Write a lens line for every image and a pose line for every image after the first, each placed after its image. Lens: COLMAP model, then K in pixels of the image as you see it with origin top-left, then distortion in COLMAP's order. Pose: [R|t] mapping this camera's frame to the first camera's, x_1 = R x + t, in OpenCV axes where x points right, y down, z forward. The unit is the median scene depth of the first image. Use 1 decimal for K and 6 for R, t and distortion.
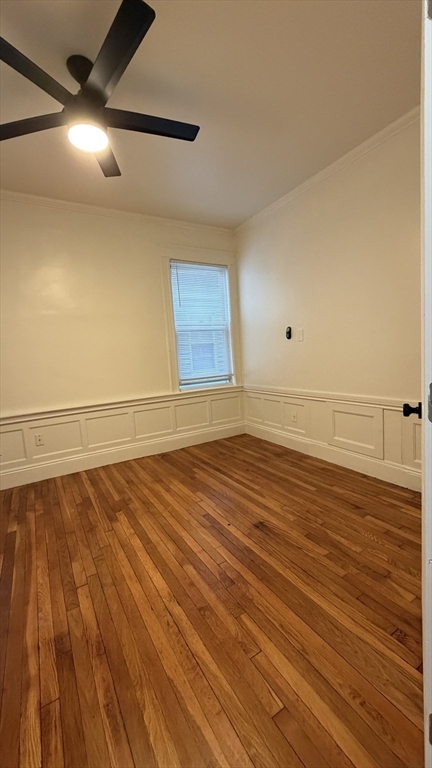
lens RADIAL K [[306.6, 0, 216.3], [0, 306.6, 382.8], [0, 0, 1]] dist [0.001165, 0.000229]
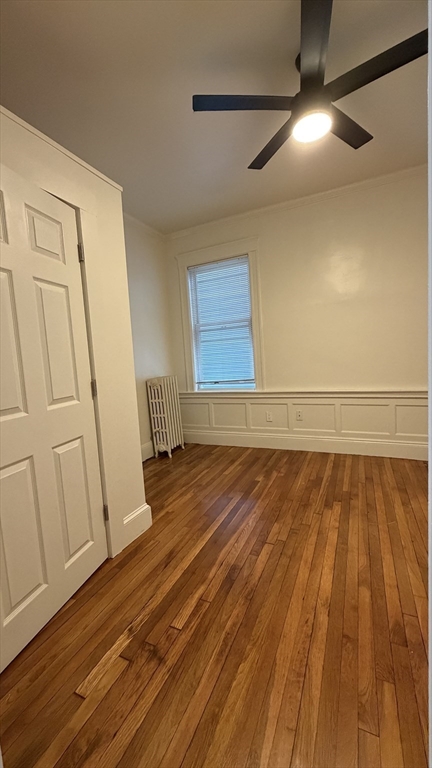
lens RADIAL K [[306.6, 0, 215.9], [0, 306.6, 384.6], [0, 0, 1]] dist [0.001165, 0.000229]
pose [[0.562335, 0.110584, -0.819482, 0.282950], [-0.057150, 0.993845, 0.094897, -0.032083], [0.824932, -0.006530, 0.565194, 0.147169]]
